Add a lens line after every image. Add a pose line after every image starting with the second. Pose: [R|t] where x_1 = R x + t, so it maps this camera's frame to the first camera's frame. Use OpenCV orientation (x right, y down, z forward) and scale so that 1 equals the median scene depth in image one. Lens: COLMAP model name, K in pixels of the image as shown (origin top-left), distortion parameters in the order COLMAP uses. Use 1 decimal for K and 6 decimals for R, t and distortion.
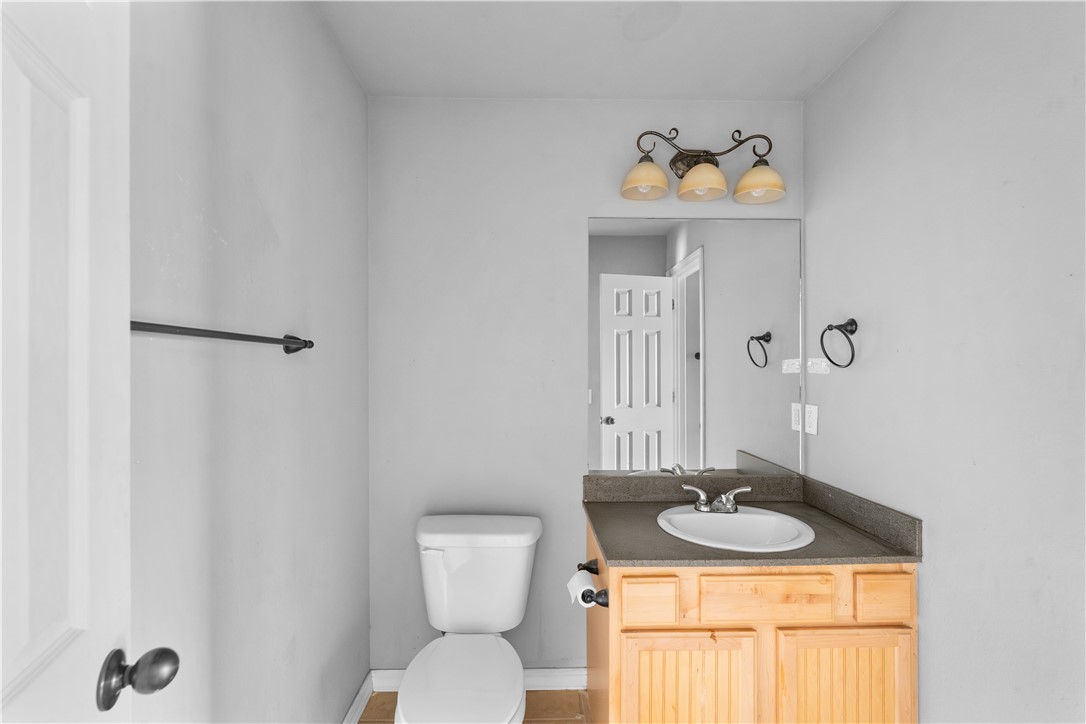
lens RADIAL K [[436.3, 0, 543.0], [0, 436.3, 362.0], [0, 0, 1]] dist [-0.010316, -0.000111]
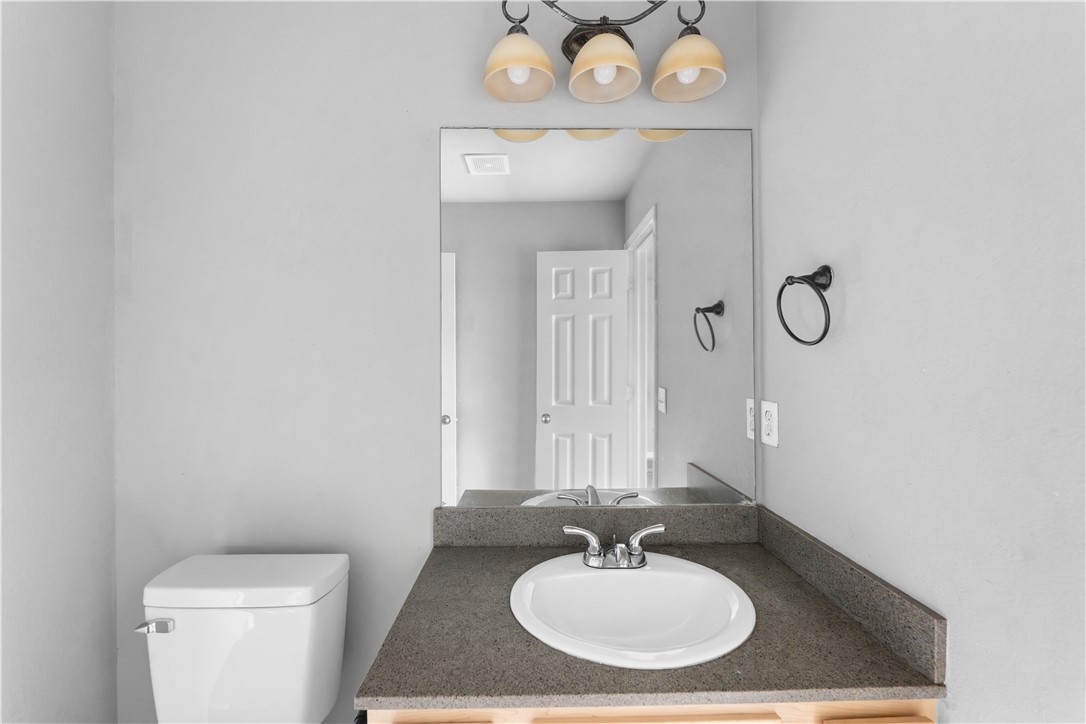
lens RADIAL K [[438.9, 0, 543.0], [0, 438.9, 362.0], [0, 0, 1]] dist [0.011090, -0.000032]
pose [[0.999977, -0.002391, -0.006349, 0.283164], [0.002399, 0.999996, 0.001255, 0.037587], [0.006346, -0.001271, 0.999979, 0.329289]]
